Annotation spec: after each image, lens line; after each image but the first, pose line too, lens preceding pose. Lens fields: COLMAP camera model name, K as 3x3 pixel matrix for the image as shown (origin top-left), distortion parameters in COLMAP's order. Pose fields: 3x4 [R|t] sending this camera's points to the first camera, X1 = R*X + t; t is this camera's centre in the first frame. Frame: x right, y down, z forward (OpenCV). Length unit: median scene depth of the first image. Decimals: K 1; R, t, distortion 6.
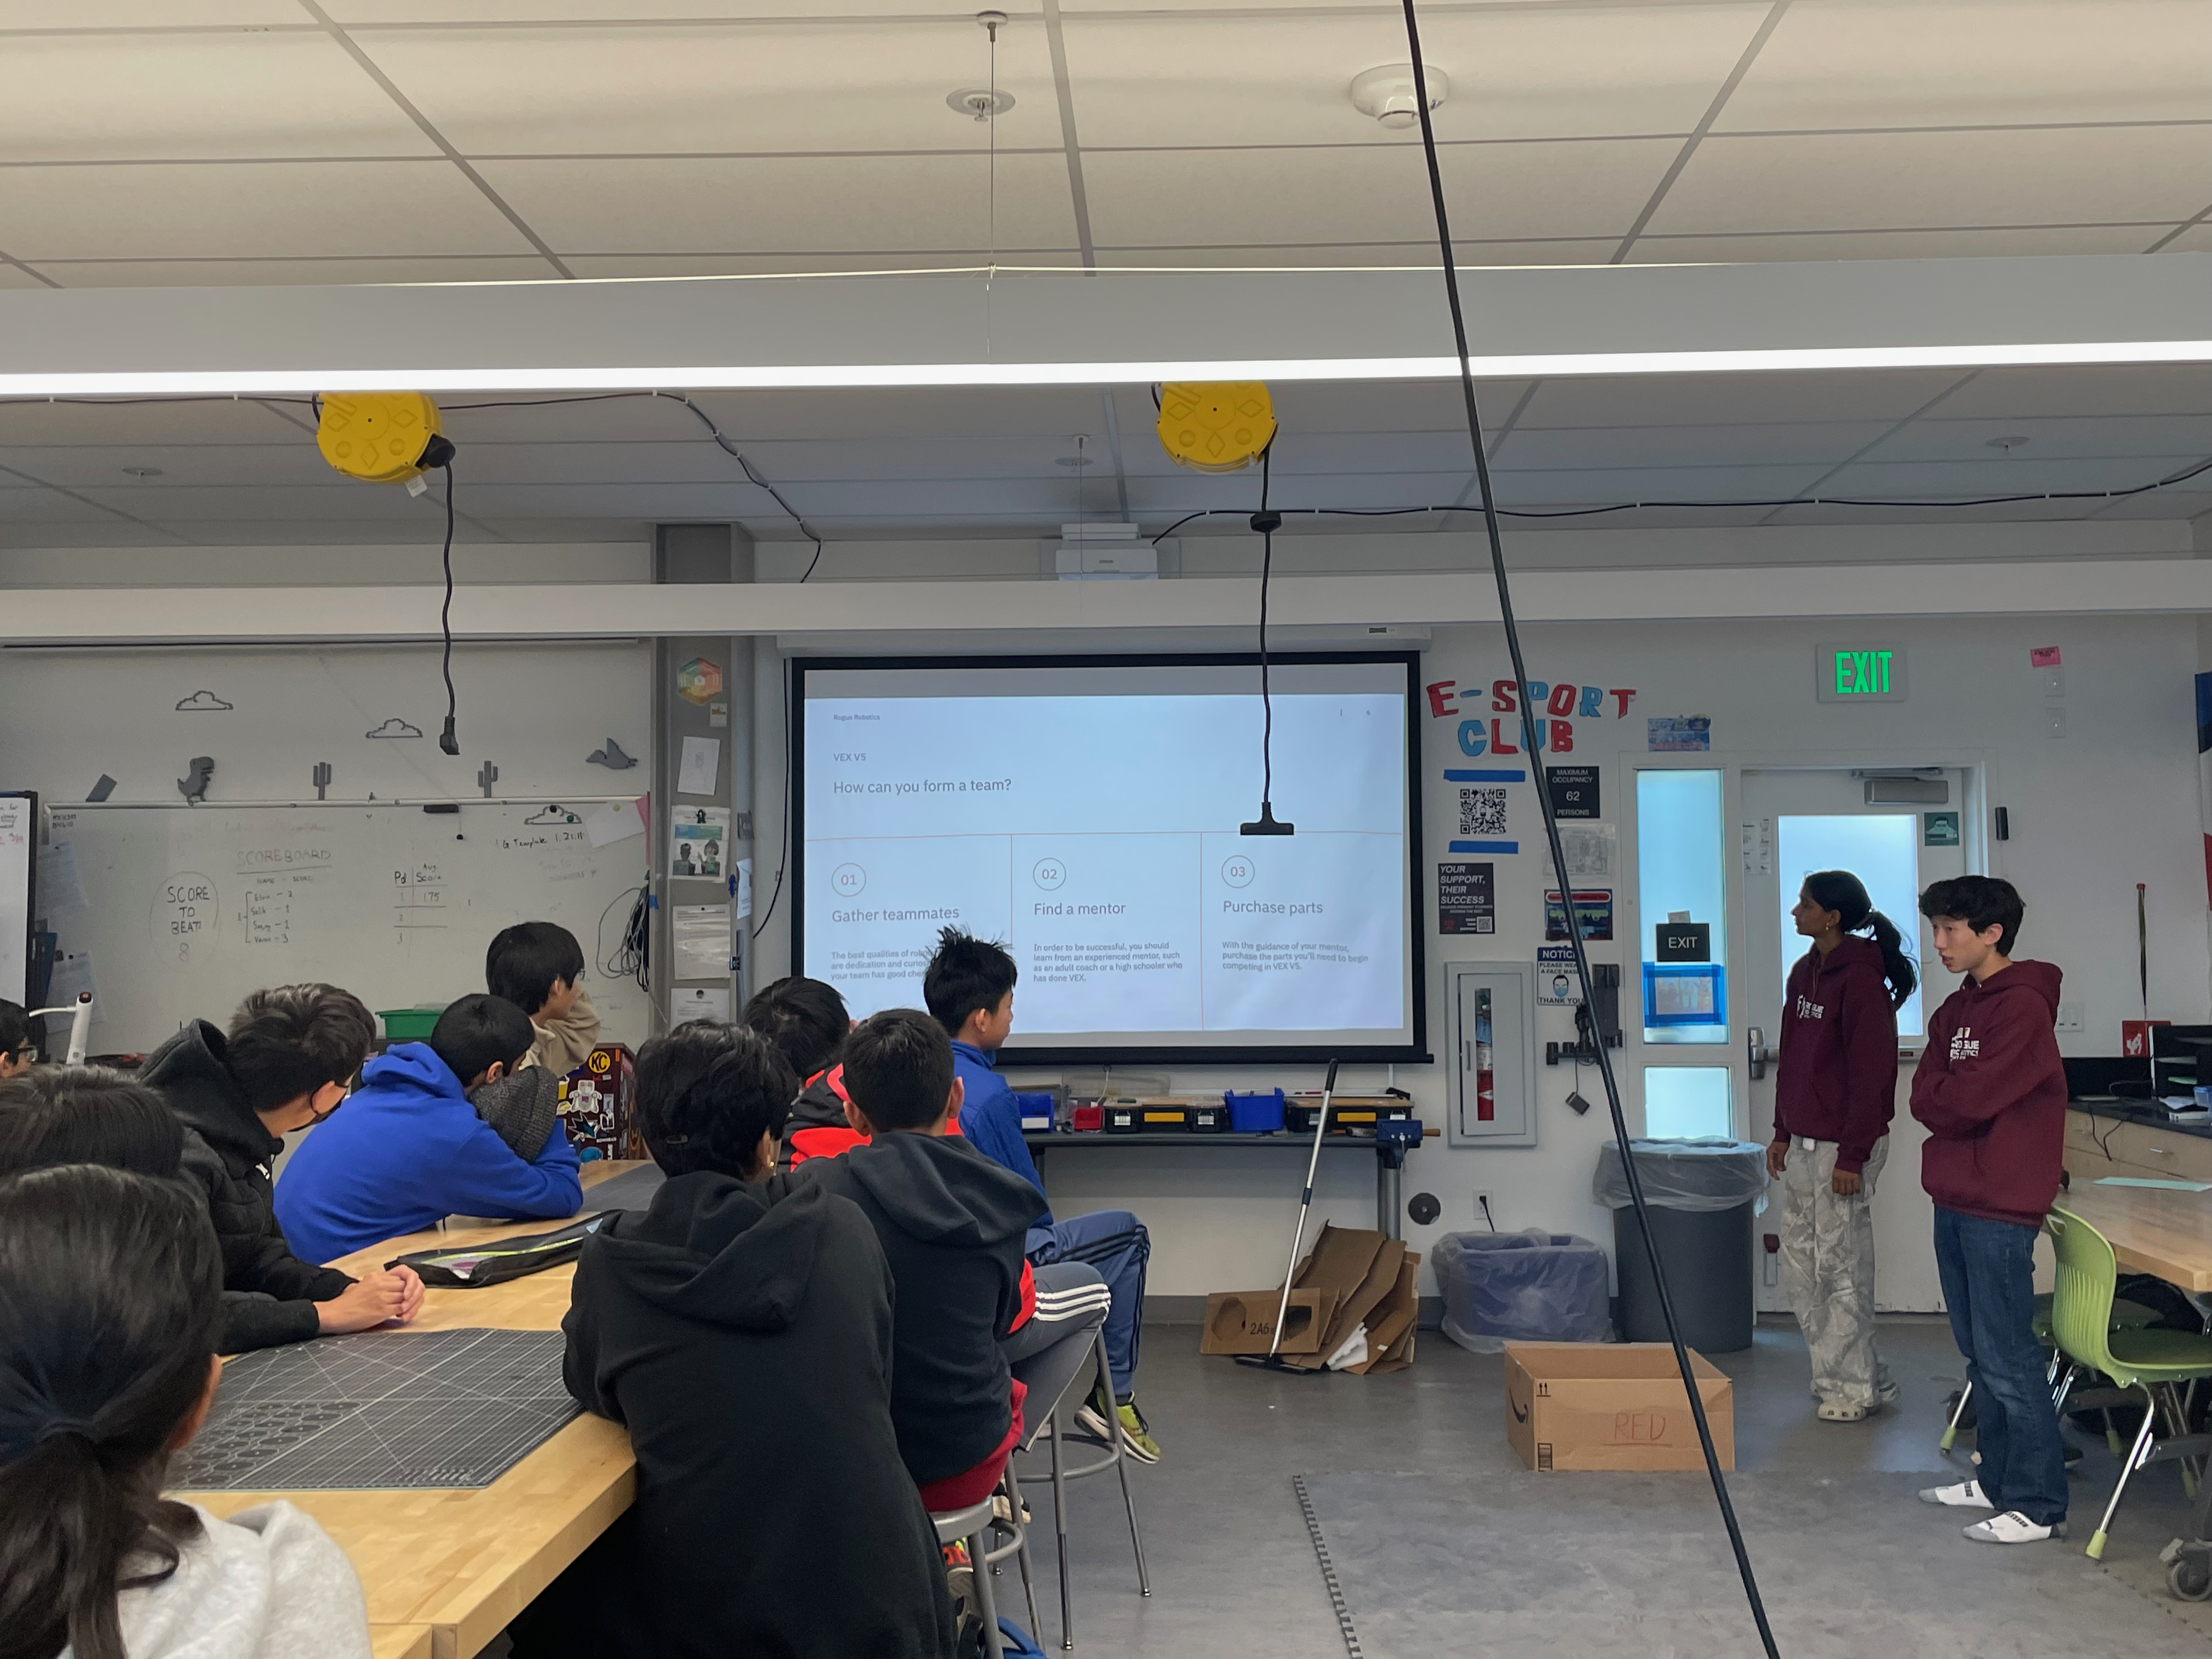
lens RADIAL K [[2106.2, 0, 1122.3], [0, 2106.2, 778.9], [0, 0, 1]] dist [0.064812, 0.000000]
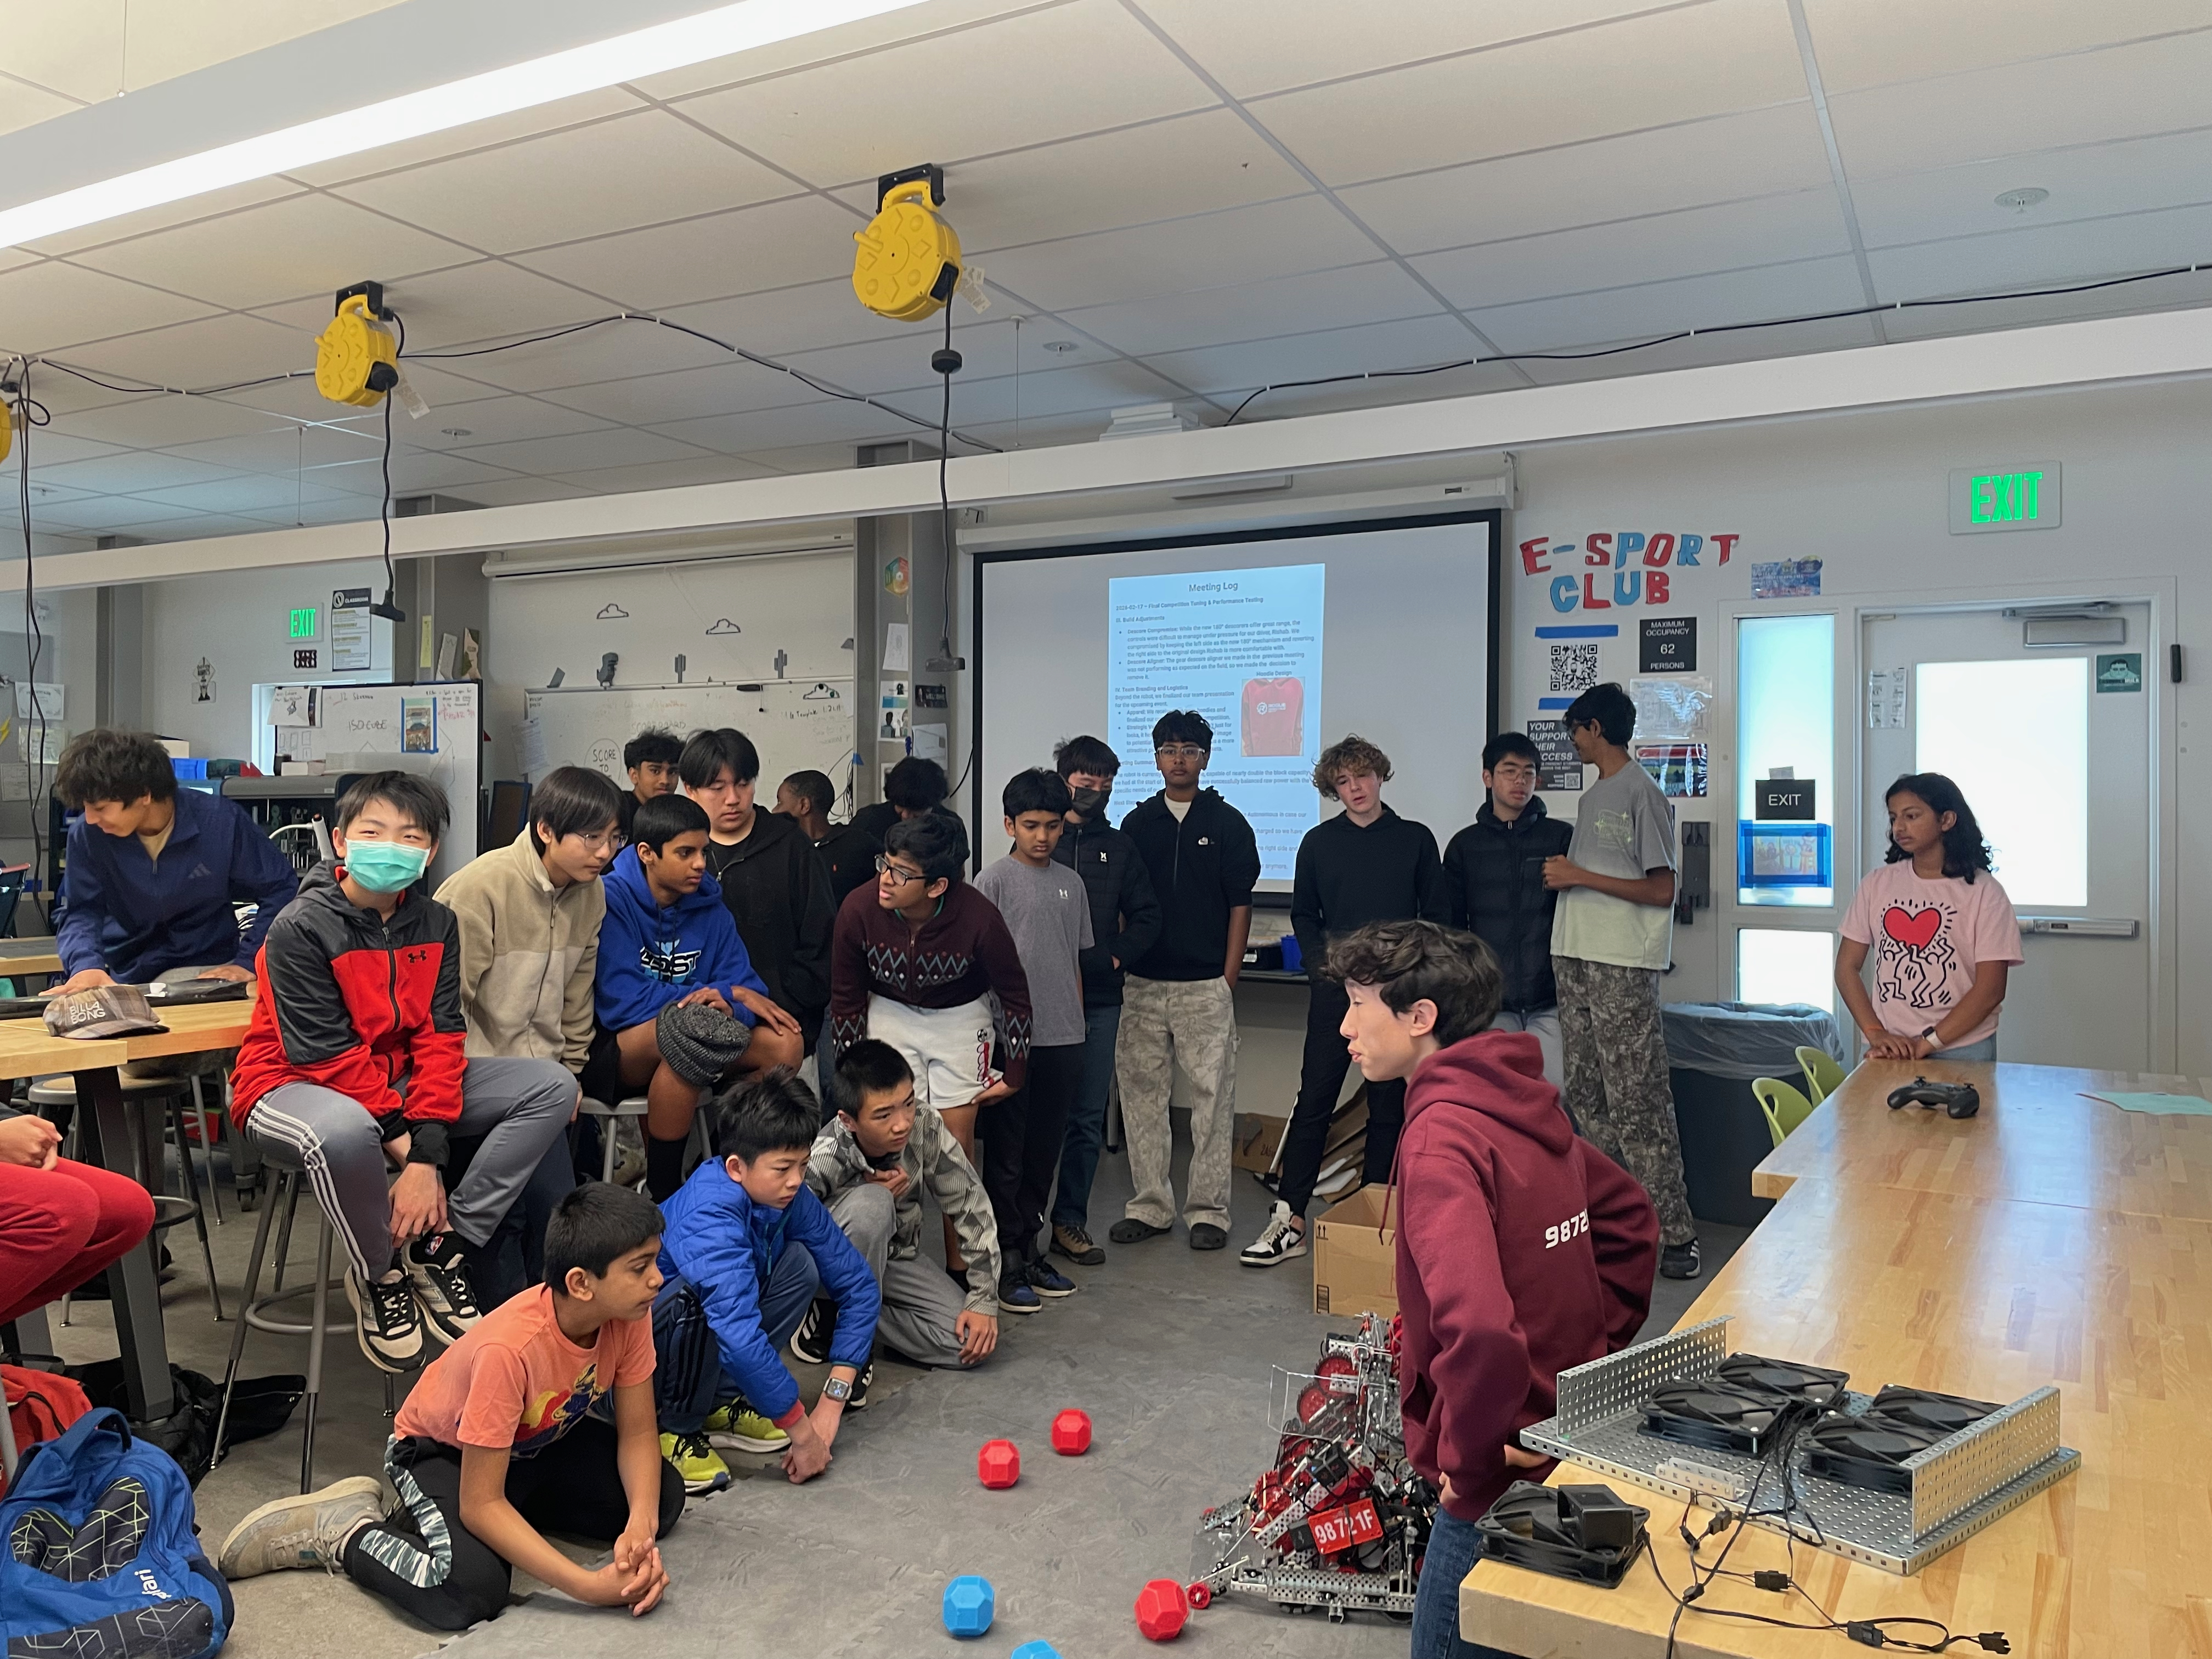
lens RADIAL K [[1660.3, 0, 1109.0], [0, 1660.3, 805.9], [0, 0, 1]] dist [0.086388, -0.117871]
pose [[0.896909, 0.009954, -0.442104, 0.325584], [0.019224, 0.997924, 0.061469, 0.027949], [0.441798, -0.063631, 0.894855, 0.194190]]
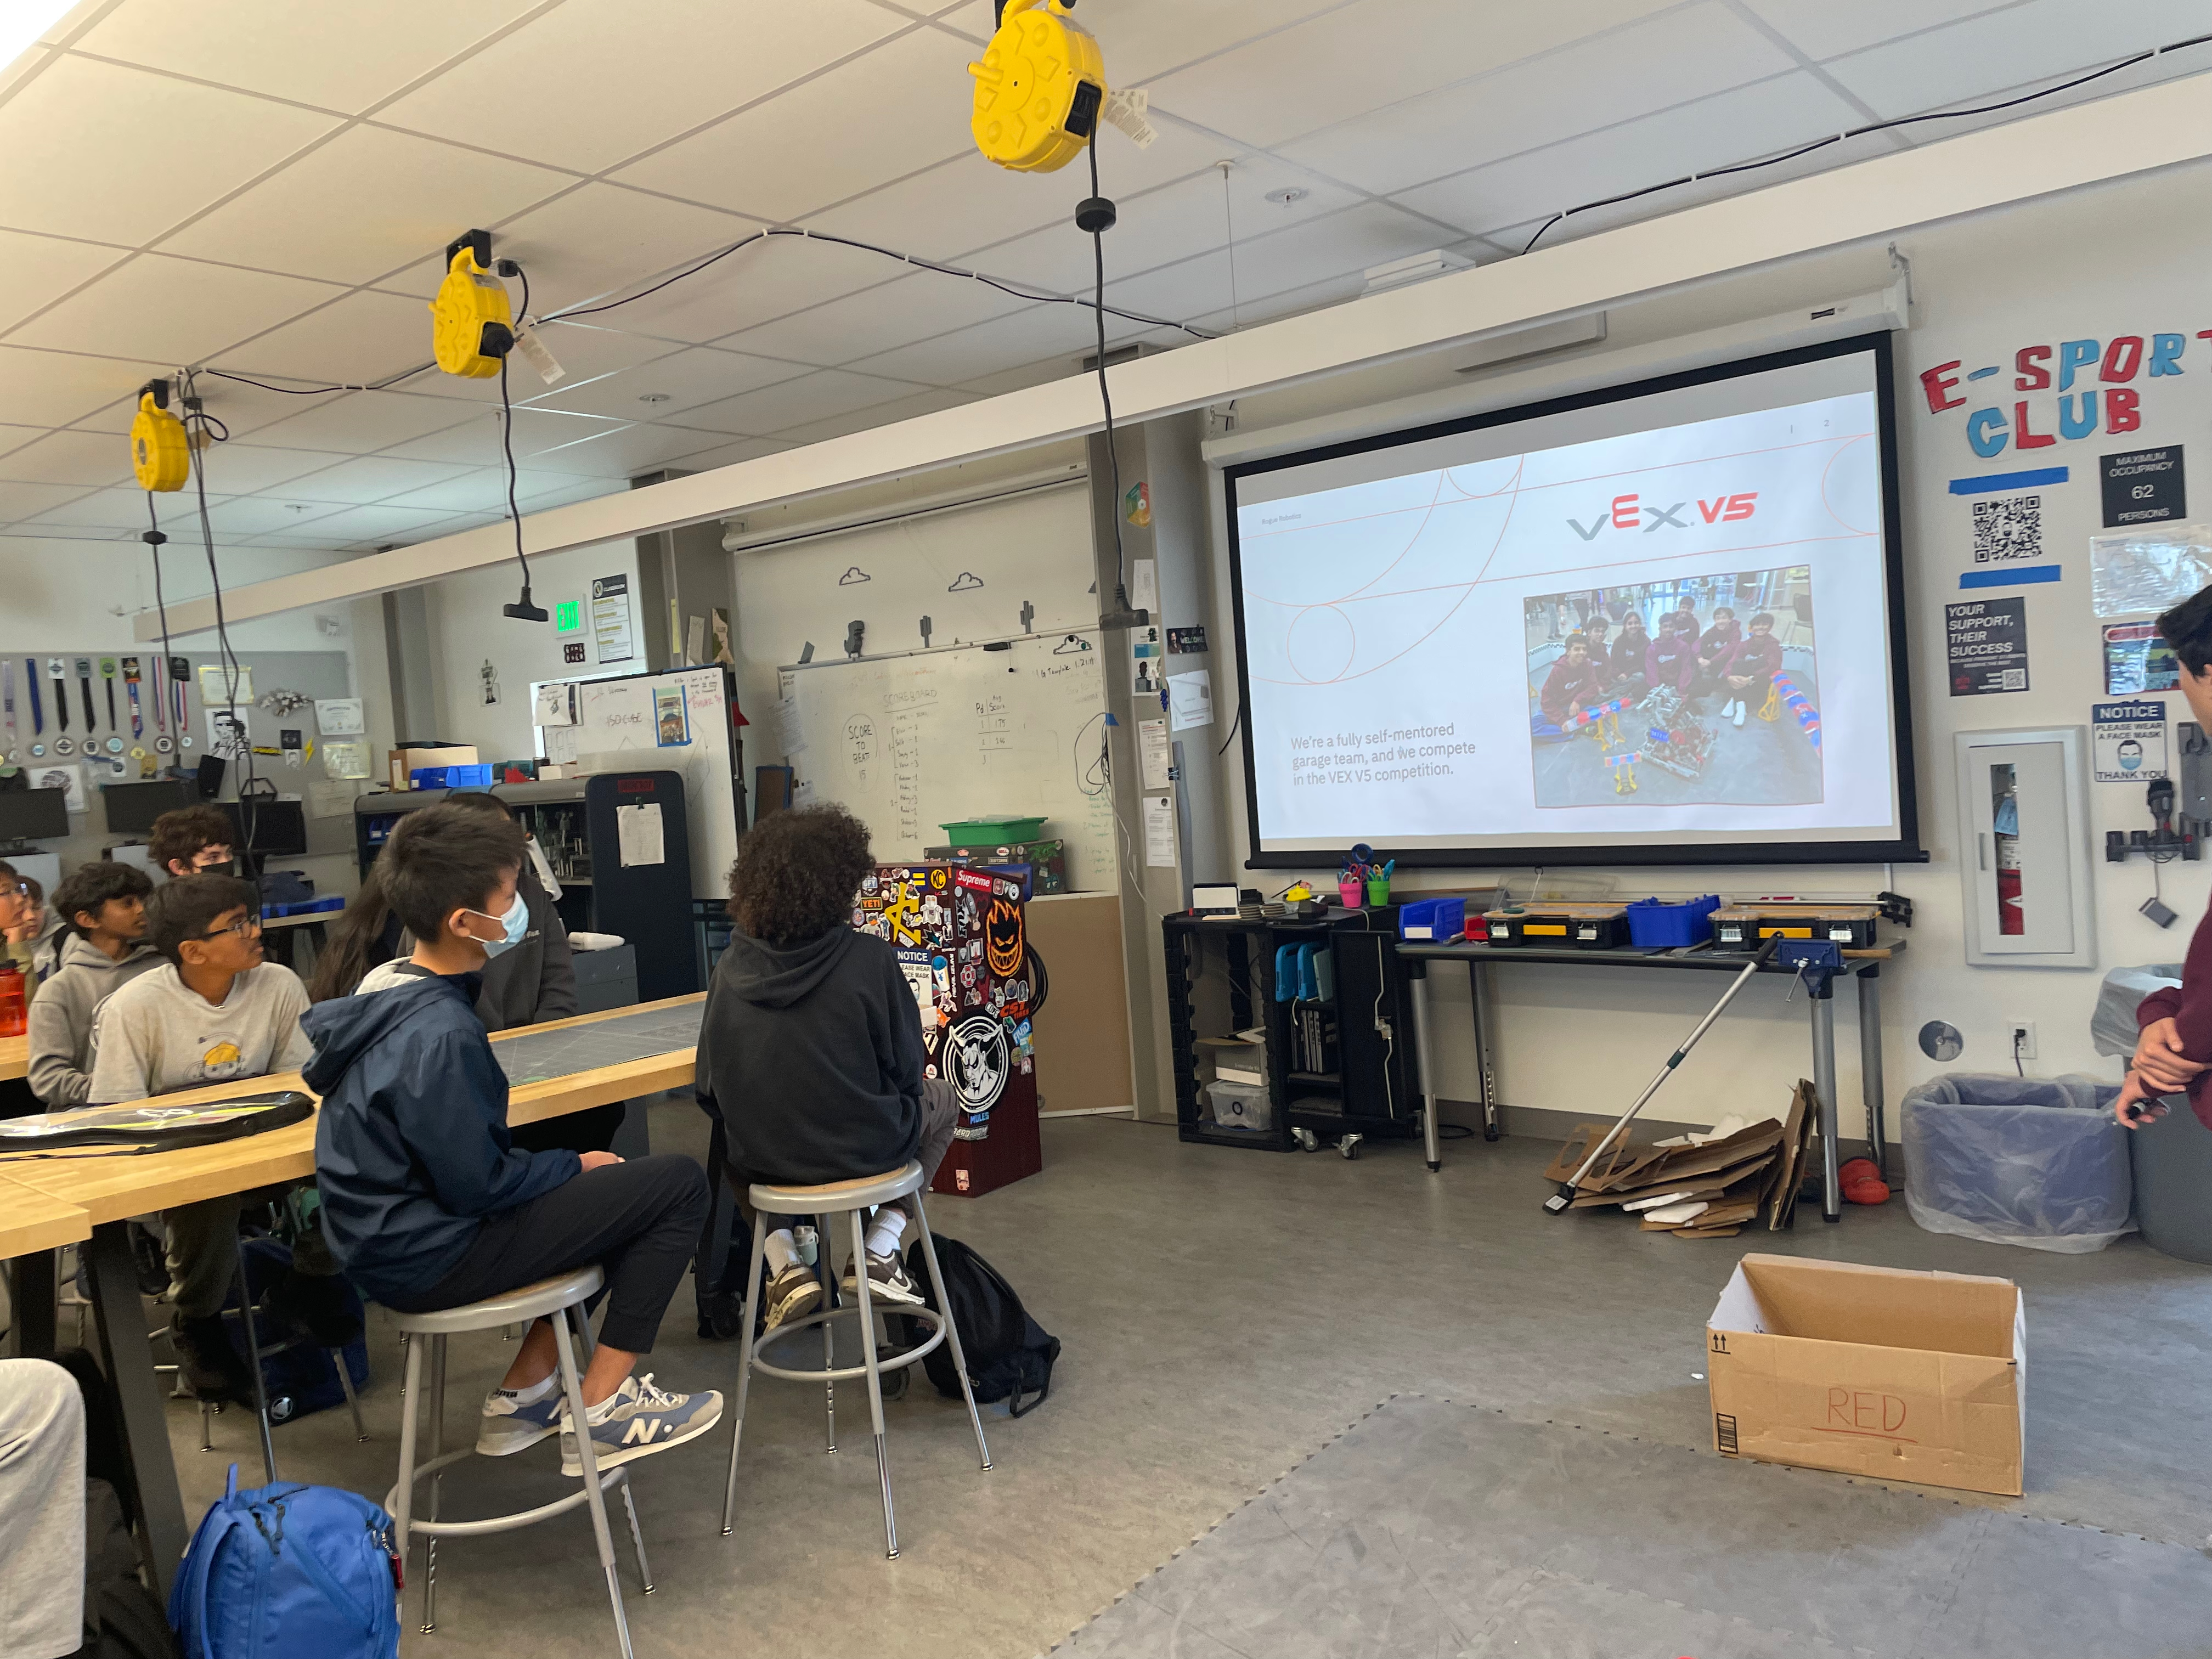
lens RADIAL K [[1660.3, 0, 1119.3], [0, 1660.3, 801.7], [0, 0, 1]] dist [0.086388, -0.117871]
pose [[0.789407, -0.029479, -0.613162, 0.288453], [0.110928, 0.989253, 0.095253, 0.019234], [0.603765, -0.143210, 0.784193, 0.325659]]
